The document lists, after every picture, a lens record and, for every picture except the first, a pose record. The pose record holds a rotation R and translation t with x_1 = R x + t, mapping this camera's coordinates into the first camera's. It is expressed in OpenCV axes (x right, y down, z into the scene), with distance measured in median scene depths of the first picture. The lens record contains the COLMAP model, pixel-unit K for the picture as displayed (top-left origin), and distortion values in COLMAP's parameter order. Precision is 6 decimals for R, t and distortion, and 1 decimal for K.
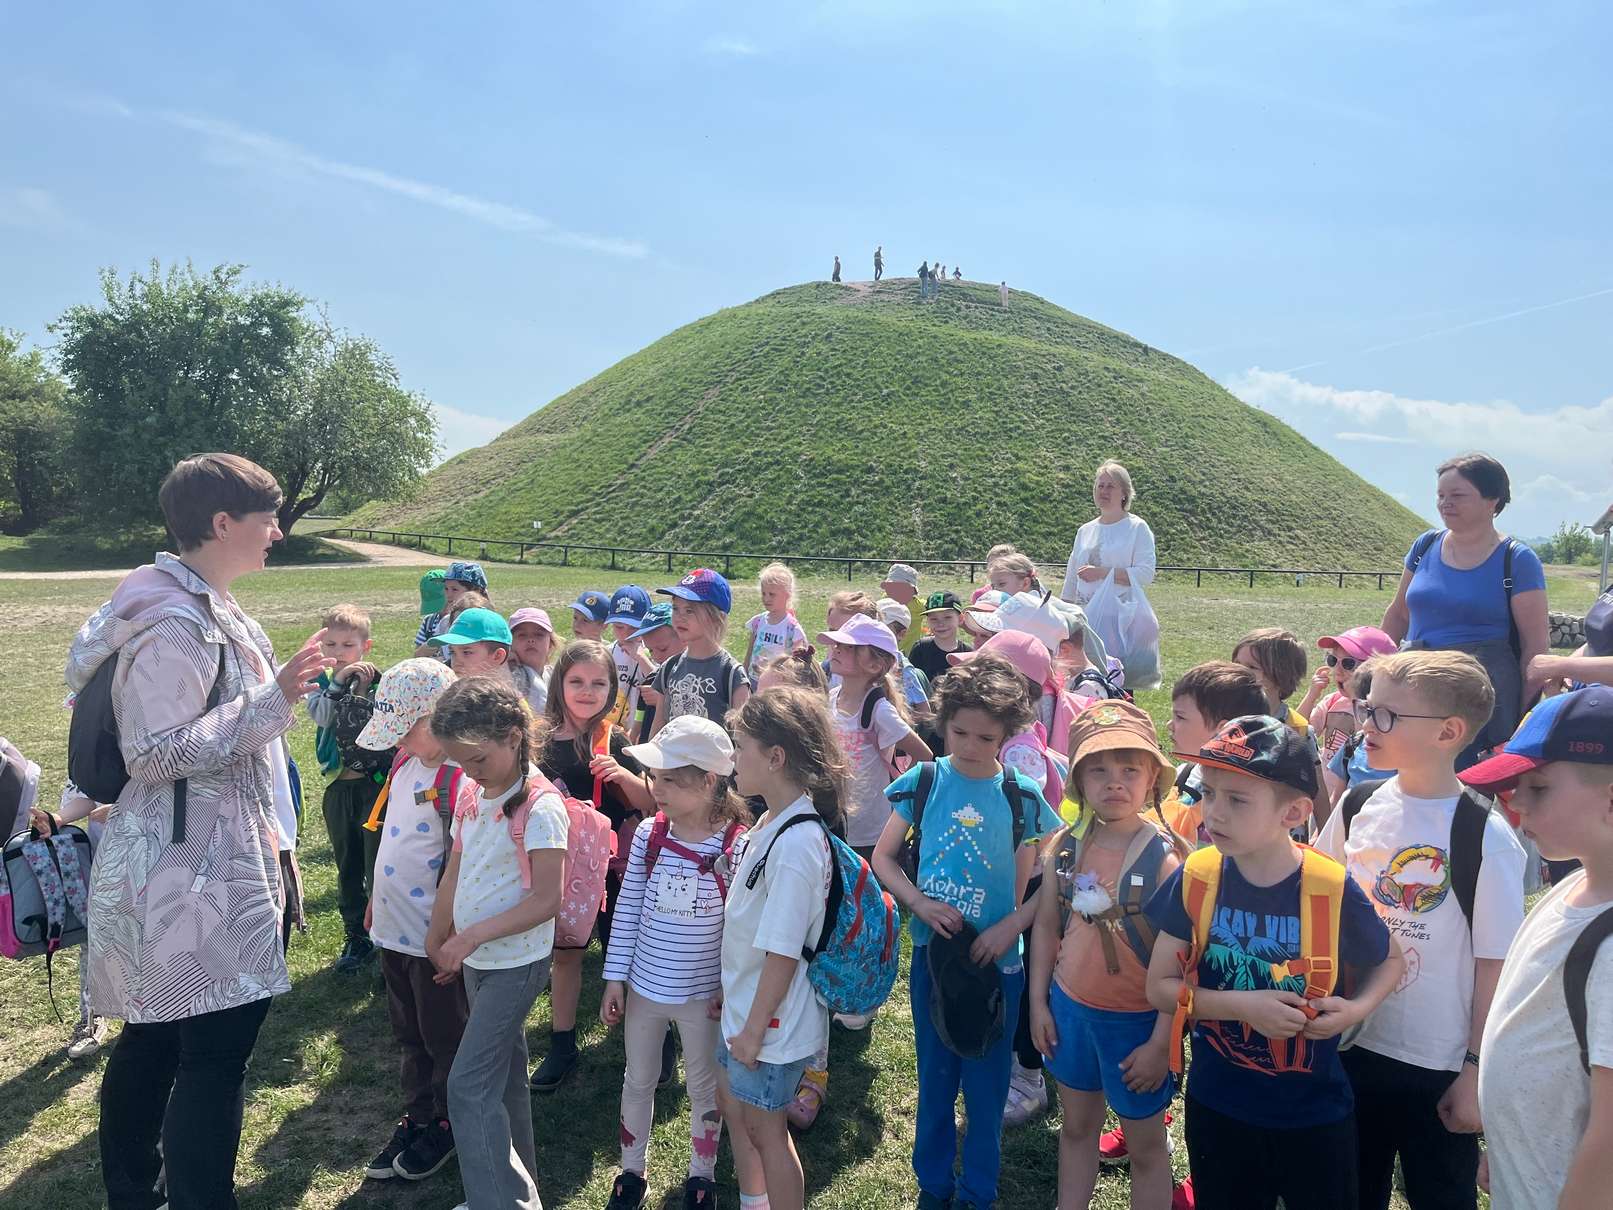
lens RADIAL K [[1233.9, 0, 802.1], [0, 1233.9, 599.6], [0, 0, 1]] dist [0.004351, -0.046164]
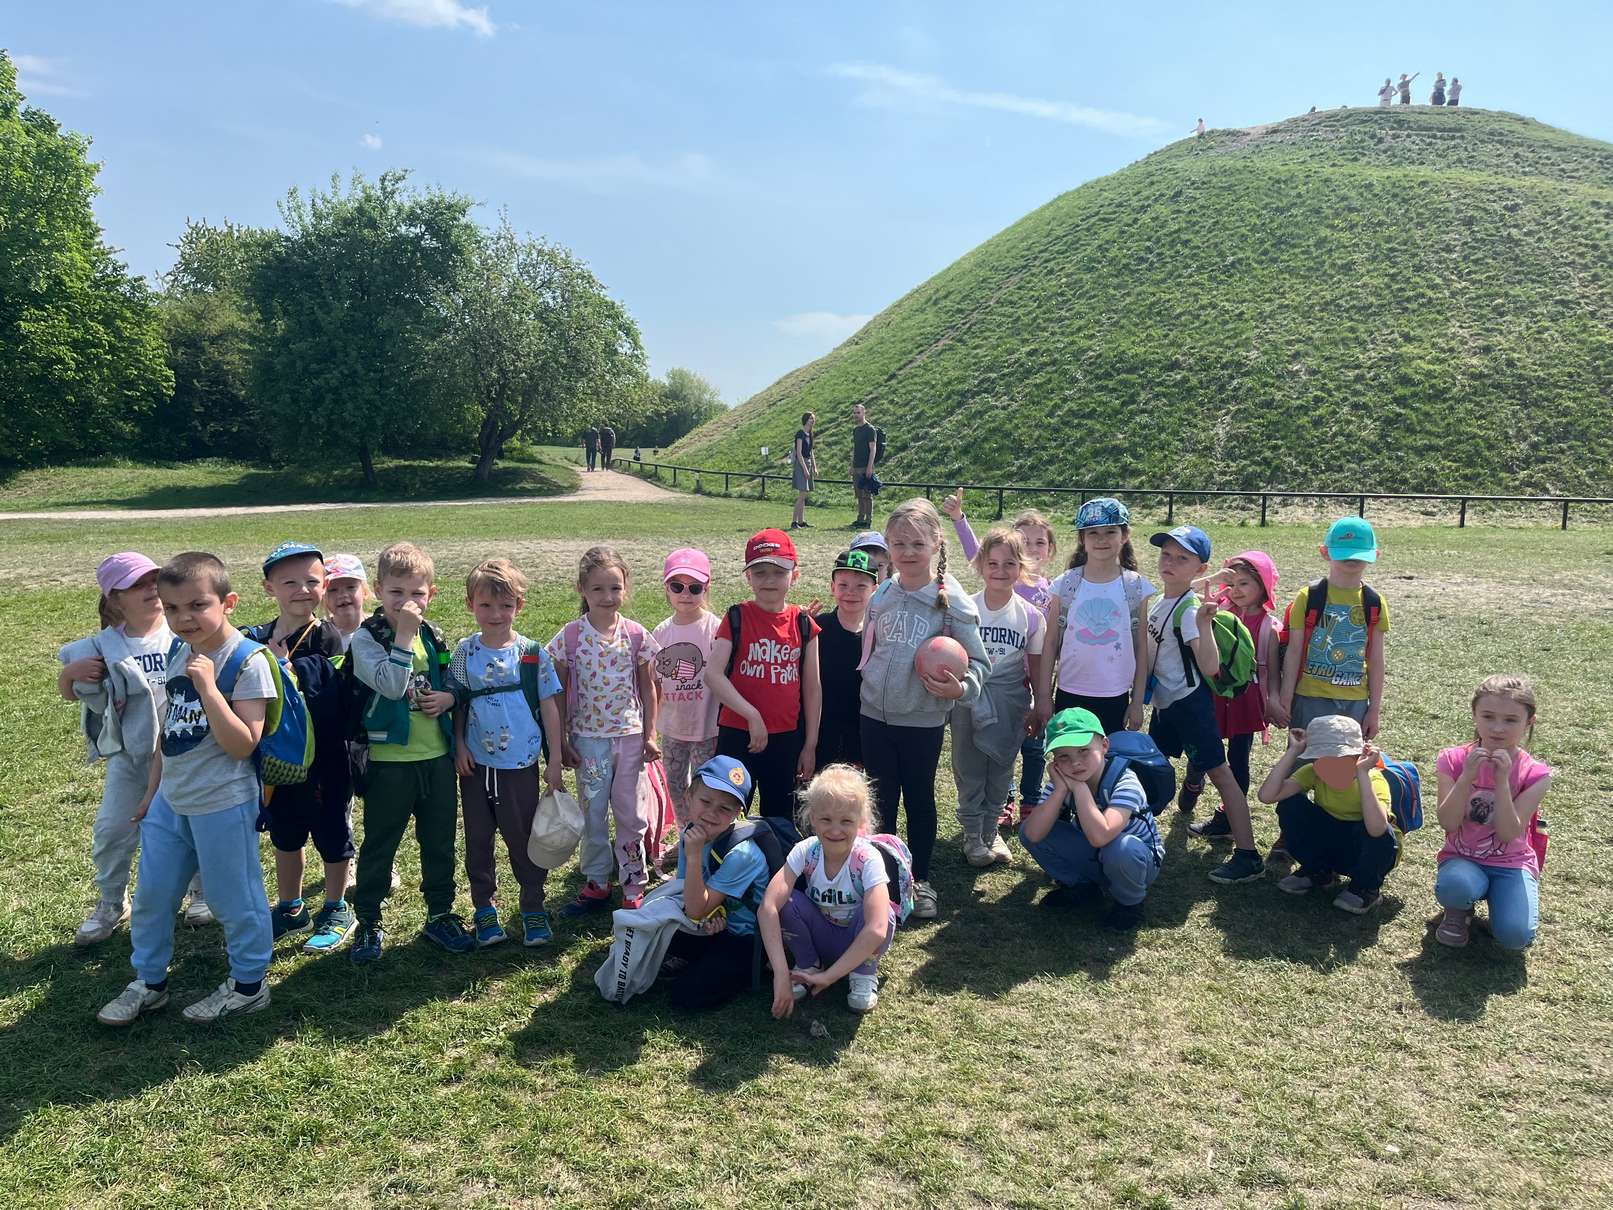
lens RADIAL K [[1233.9, 0, 806.2], [0, 1233.9, 613.5], [0, 0, 1]] dist [0.004351, -0.046164]
pose [[0.904699, 0.034608, -0.424644, 0.171590], [-0.005676, 0.997586, 0.069208, -0.007695], [0.426014, -0.060202, 0.902711, 0.231983]]
